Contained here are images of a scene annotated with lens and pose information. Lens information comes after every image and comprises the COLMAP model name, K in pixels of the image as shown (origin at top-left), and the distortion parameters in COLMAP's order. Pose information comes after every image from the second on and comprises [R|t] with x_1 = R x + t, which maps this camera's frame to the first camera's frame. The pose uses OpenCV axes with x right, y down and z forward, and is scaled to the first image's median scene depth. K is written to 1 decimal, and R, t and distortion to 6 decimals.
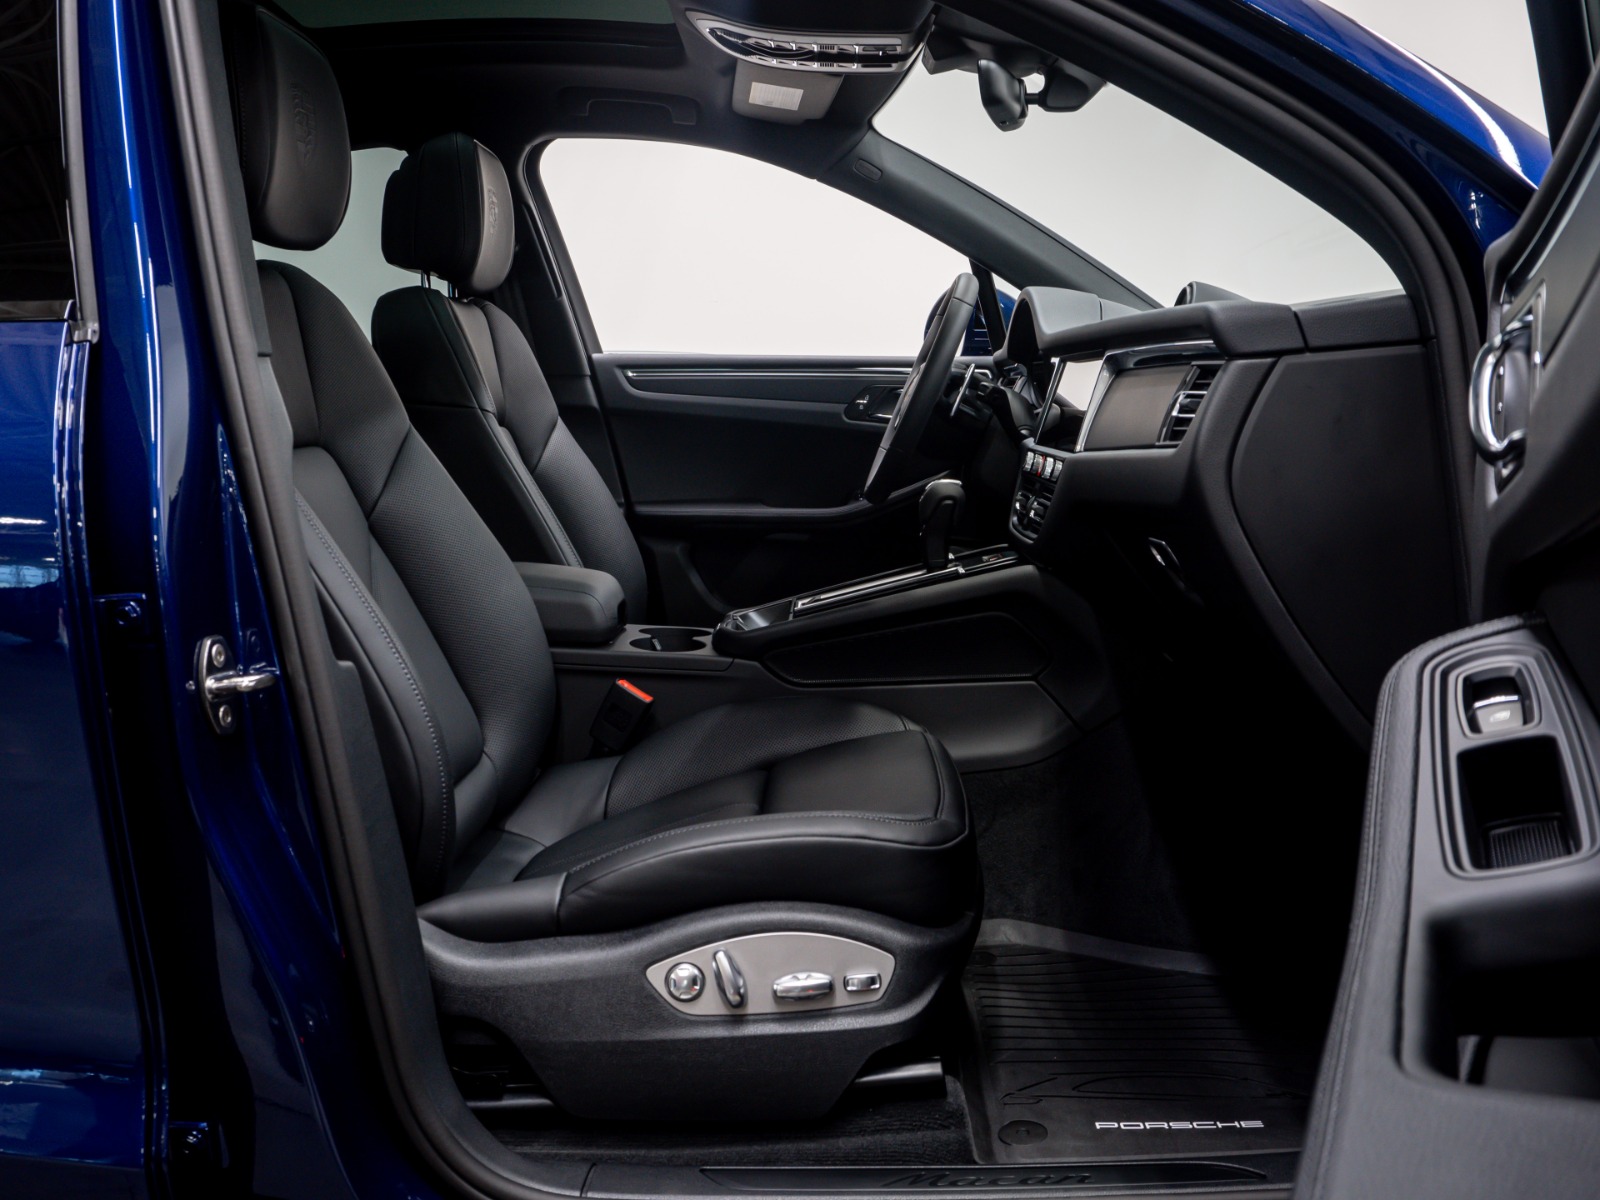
lens RADIAL K [[1383.8, 0, 800.3], [0, 1383.8, 593.5], [0, 0, 1]] dist [-0.187361, -0.000916]
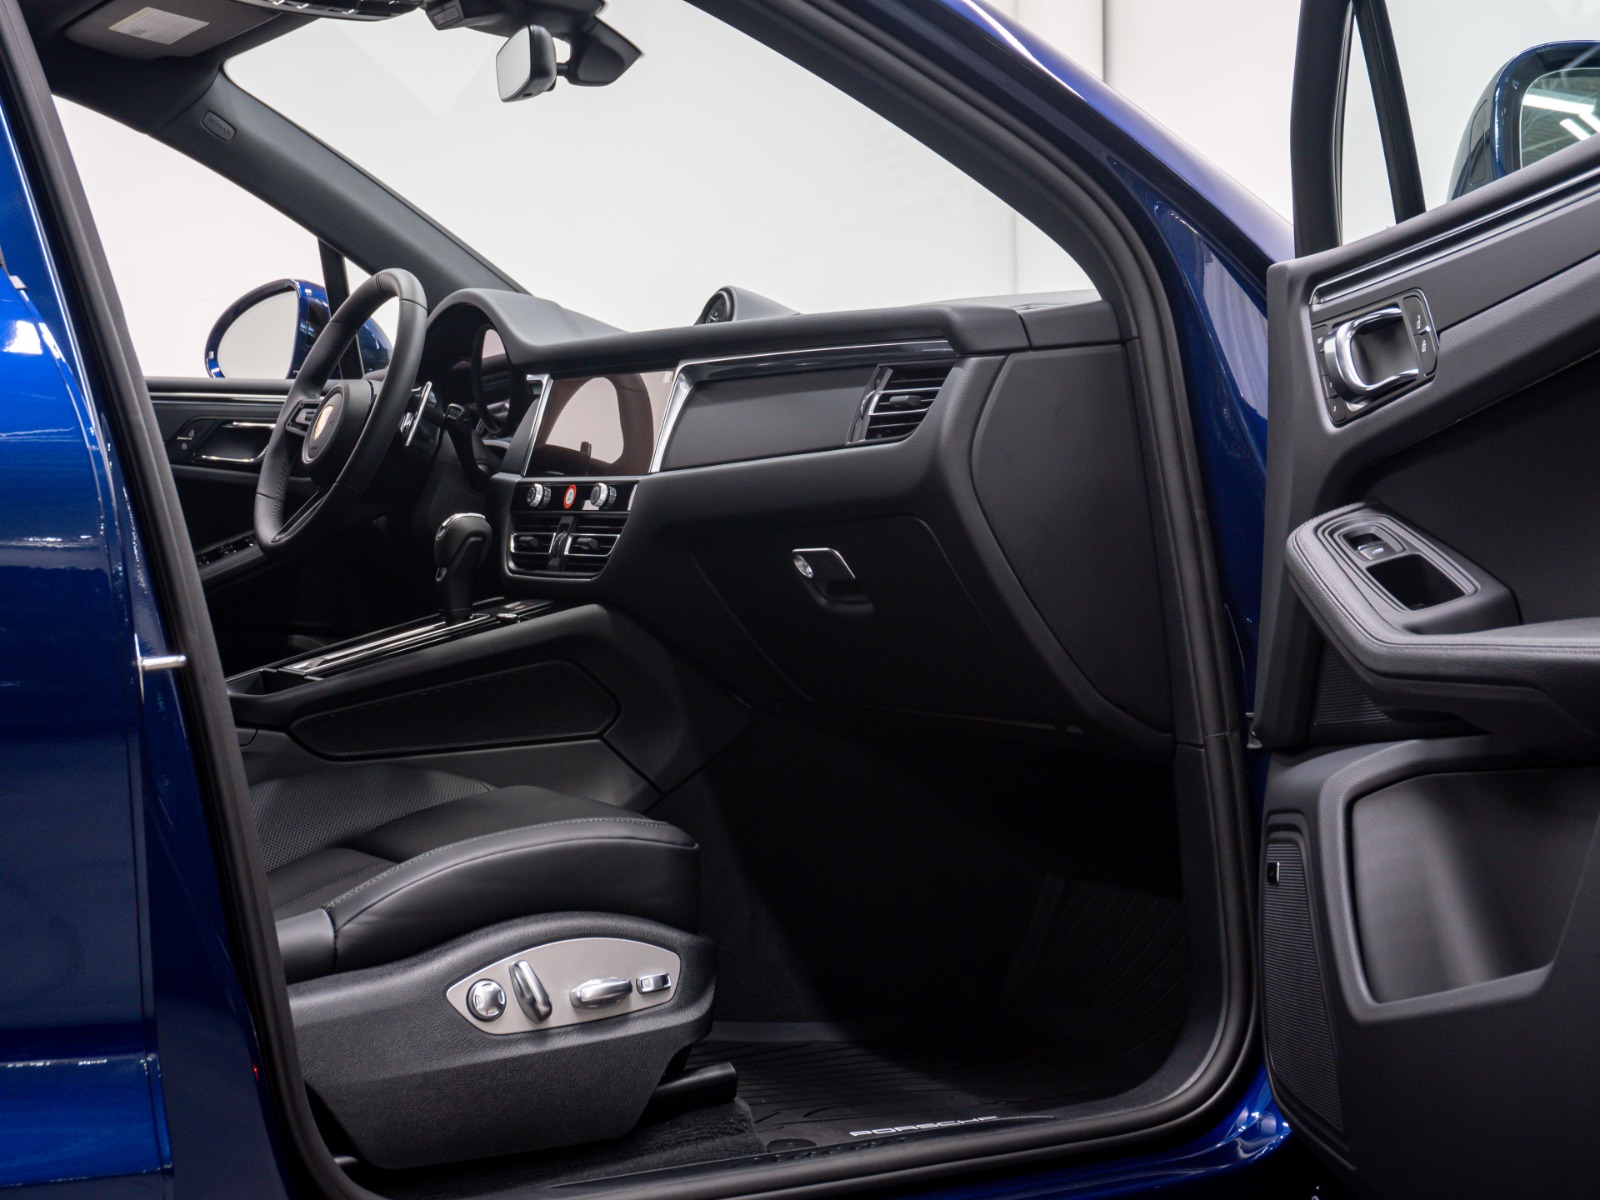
lens RADIAL K [[2289.9, 0, 800.2], [0, 2289.9, 600.2], [0, 0, 1]] dist [-0.127715, 0.000000]
pose [[0.870070, -0.020297, 0.492510, -0.661234], [0.064534, 0.995242, -0.072992, 0.139222], [-0.488686, 0.095292, 0.867240, -0.490656]]
